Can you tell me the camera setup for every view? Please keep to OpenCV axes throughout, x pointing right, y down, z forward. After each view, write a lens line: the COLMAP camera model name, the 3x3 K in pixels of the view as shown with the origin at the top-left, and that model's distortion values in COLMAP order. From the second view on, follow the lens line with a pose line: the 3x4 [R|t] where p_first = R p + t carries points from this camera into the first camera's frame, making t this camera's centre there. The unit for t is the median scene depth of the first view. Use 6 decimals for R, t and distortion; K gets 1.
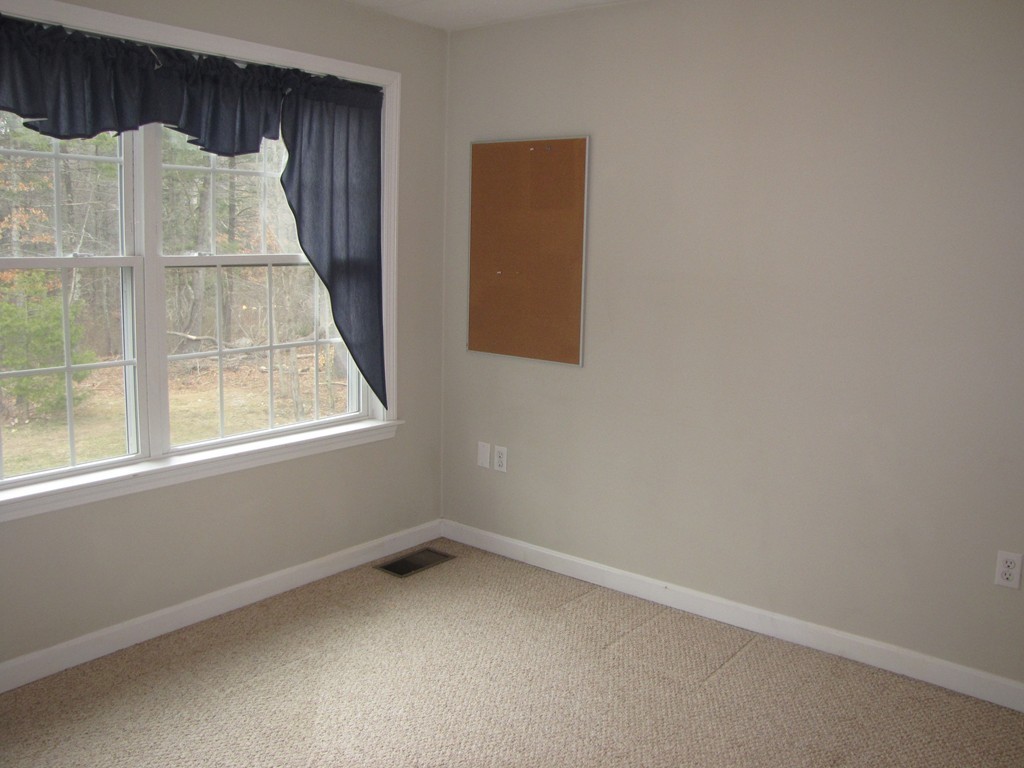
lens RADIAL K [[994.8, 0, 512.0], [0, 994.8, 384.0], [0, 0, 1]] dist [-0.131537, 0.008739]
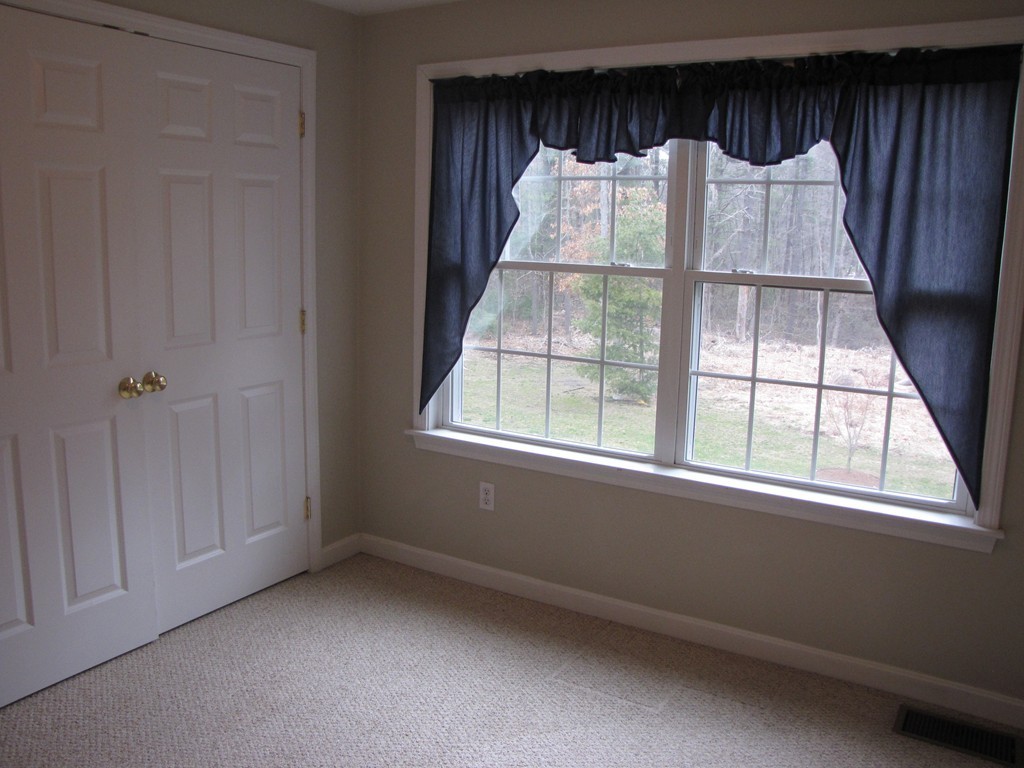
lens RADIAL K [[858.5, 0, 510.0], [0, 858.5, 372.4], [0, 0, 1]] dist [-0.203344, 0.167181]
pose [[0.054855, 0.129321, -0.990084, 0.476593], [-0.176819, 0.977164, 0.117837, -0.090368], [0.982714, 0.168602, 0.076469, 0.708740]]
